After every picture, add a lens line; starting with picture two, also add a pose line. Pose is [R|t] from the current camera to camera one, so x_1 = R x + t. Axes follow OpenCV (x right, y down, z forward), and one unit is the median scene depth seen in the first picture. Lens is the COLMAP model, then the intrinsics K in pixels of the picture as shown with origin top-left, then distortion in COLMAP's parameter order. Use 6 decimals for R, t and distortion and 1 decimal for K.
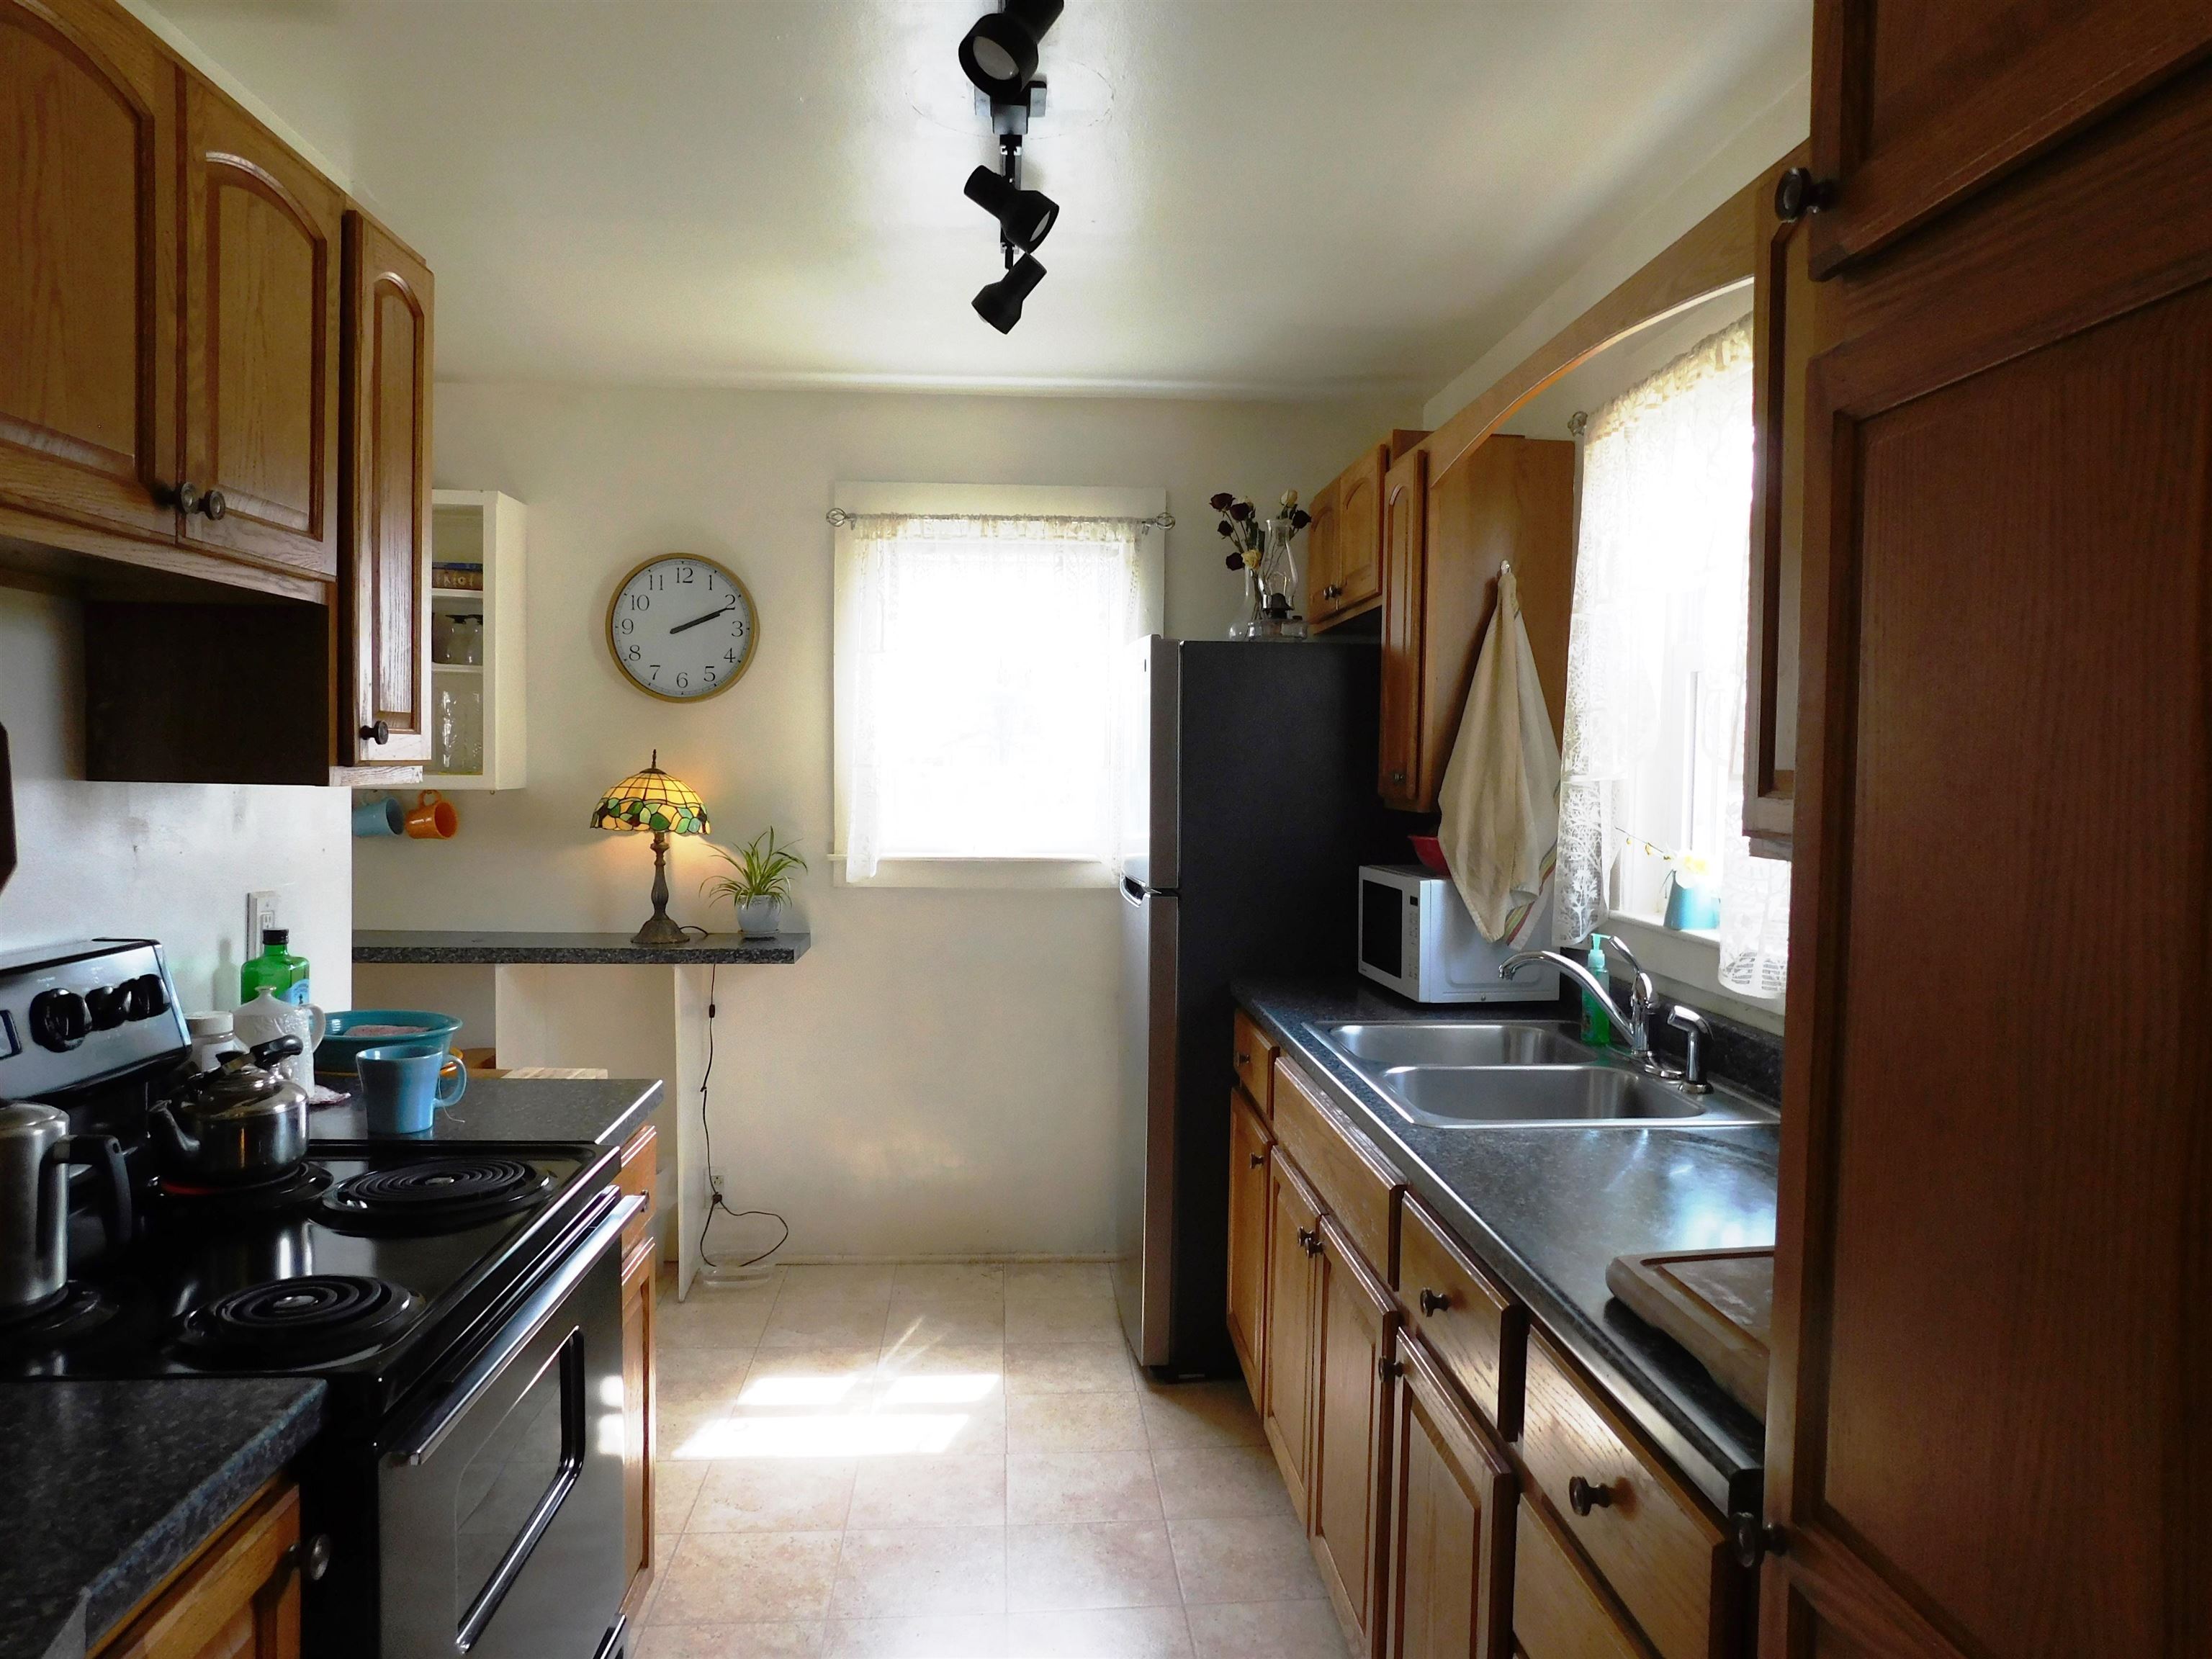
lens RADIAL K [[1531.1, 0, 1105.9], [0, 1531.1, 826.5], [0, 0, 1]] dist [-0.049207, 0.008159]
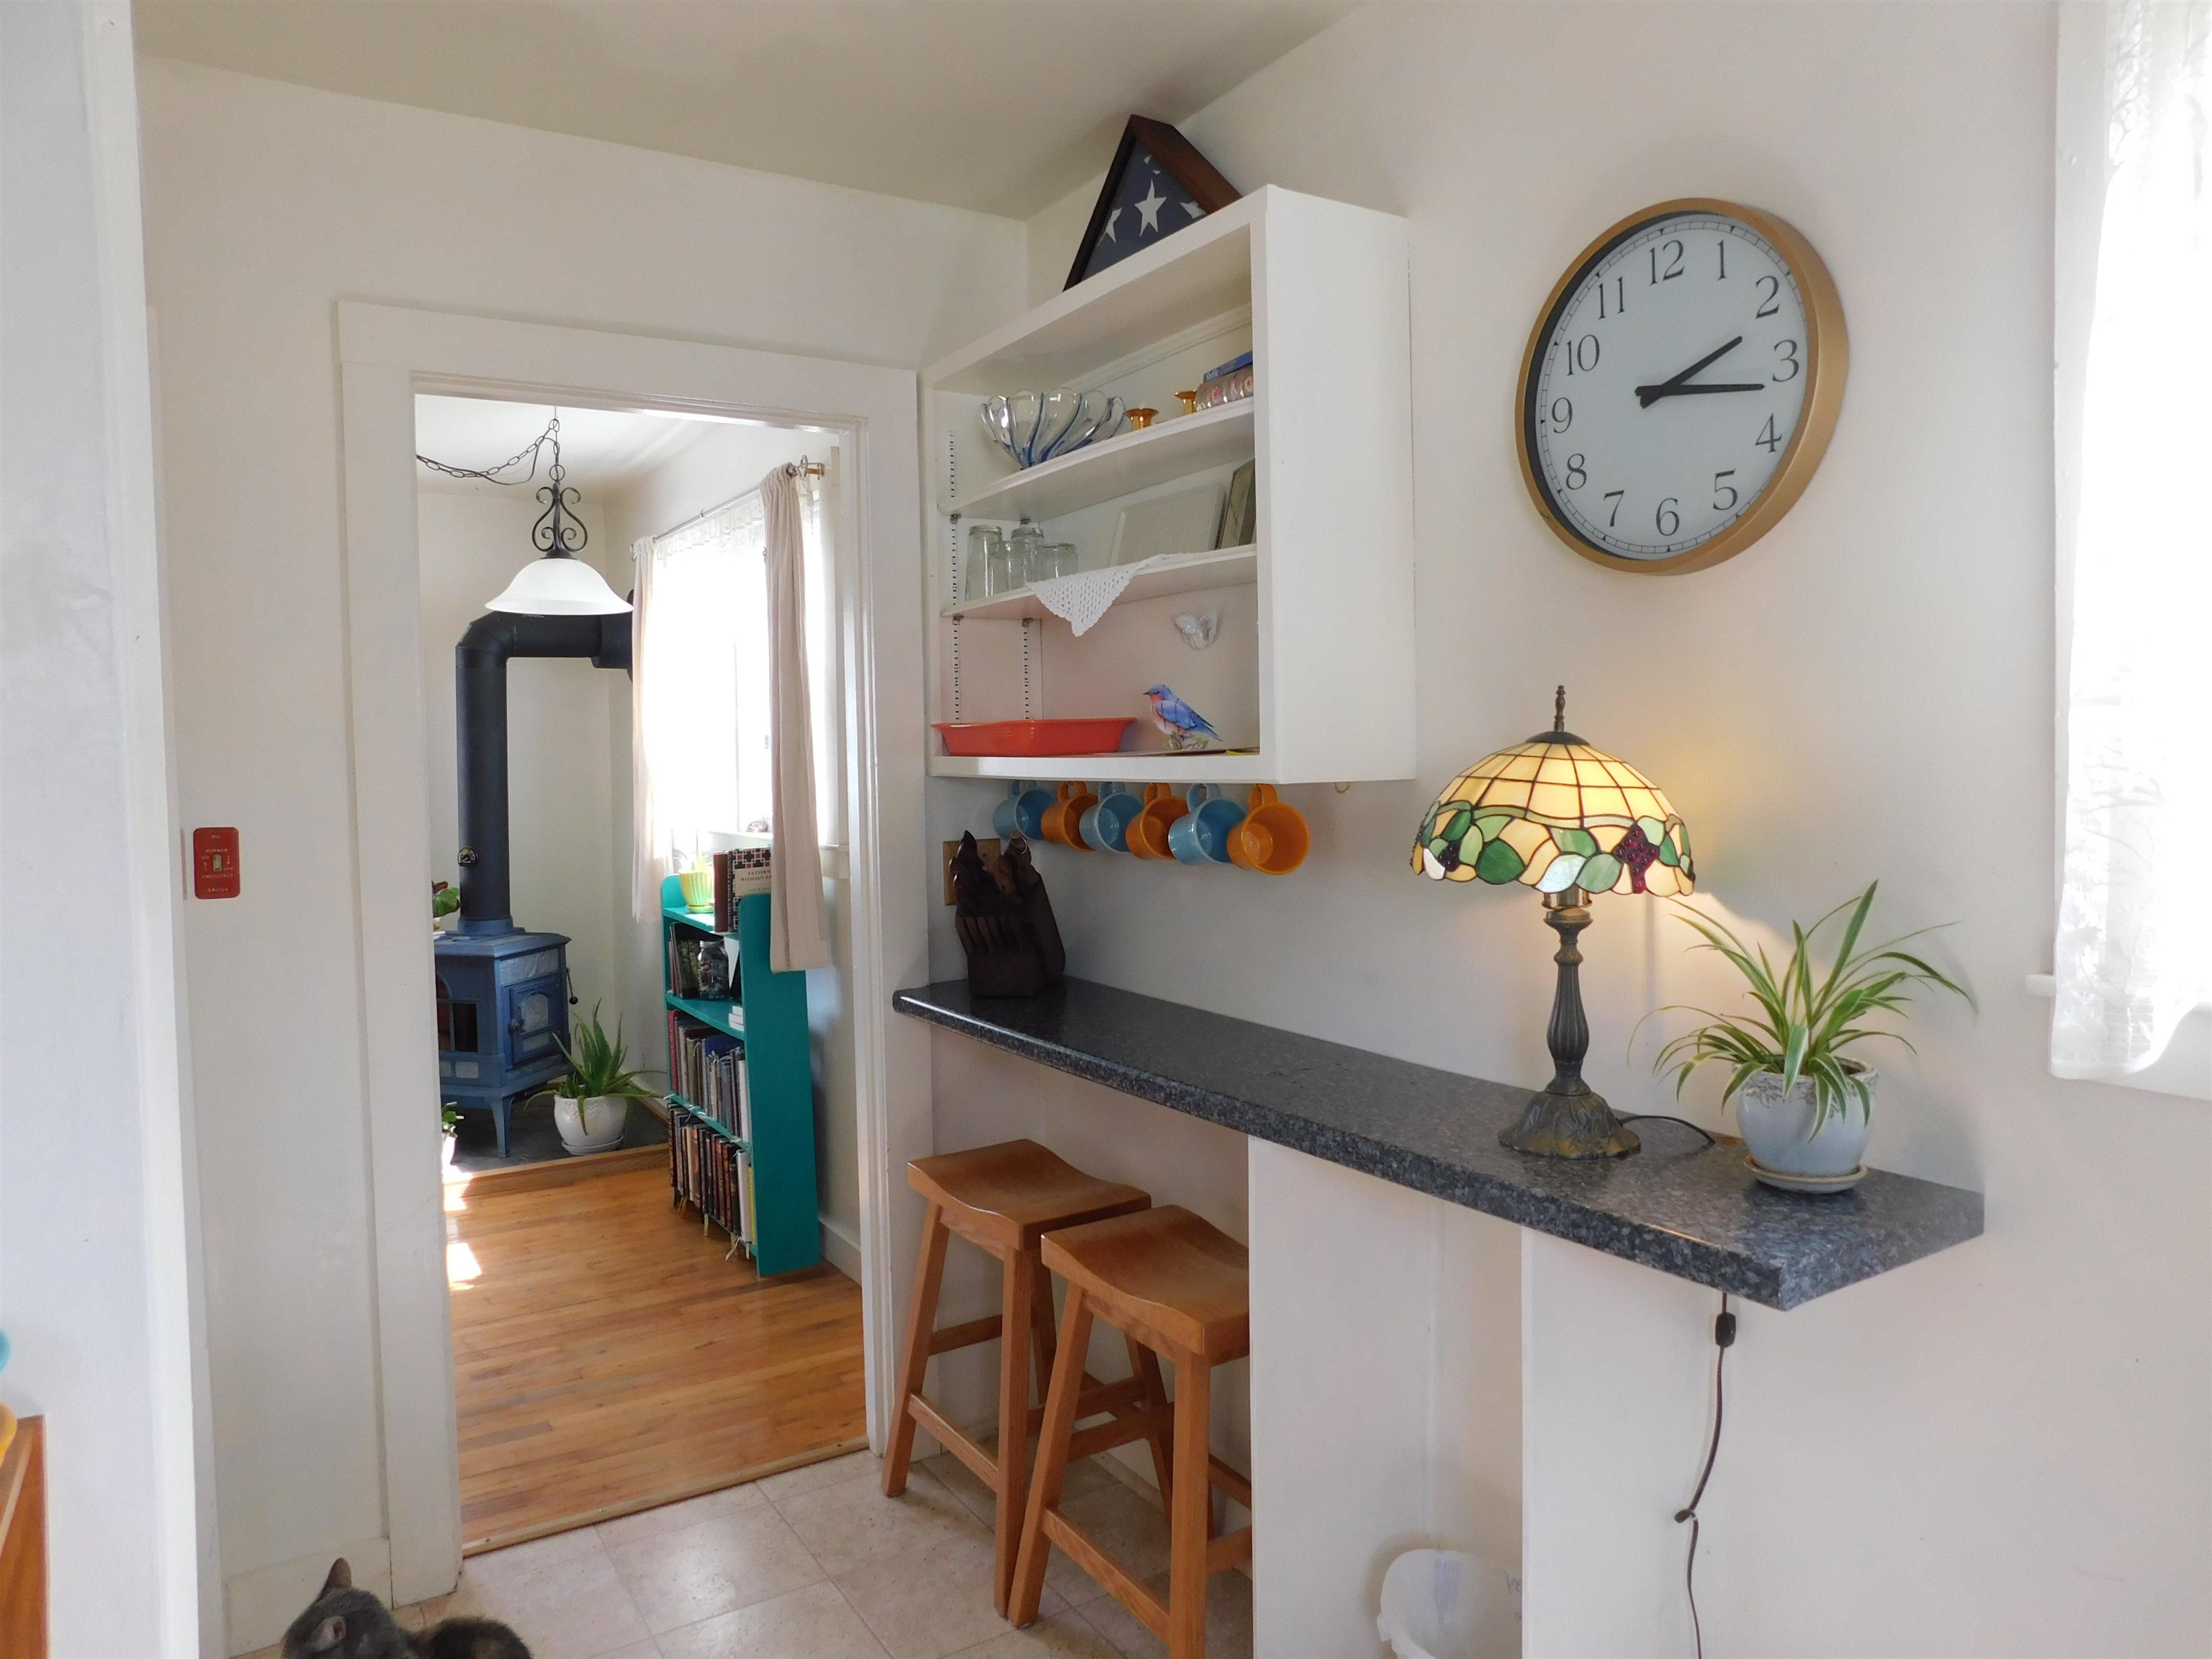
lens RADIAL K [[1460.7, 0, 1117.0], [0, 1460.7, 823.2], [0, 0, 1]] dist [-0.041473, 0.022059]
pose [[0.474973, 0.022963, -0.879701, -0.000372], [-0.018256, 0.999701, 0.016238, -0.017141], [0.879811, 0.008347, 0.475250, 0.698919]]
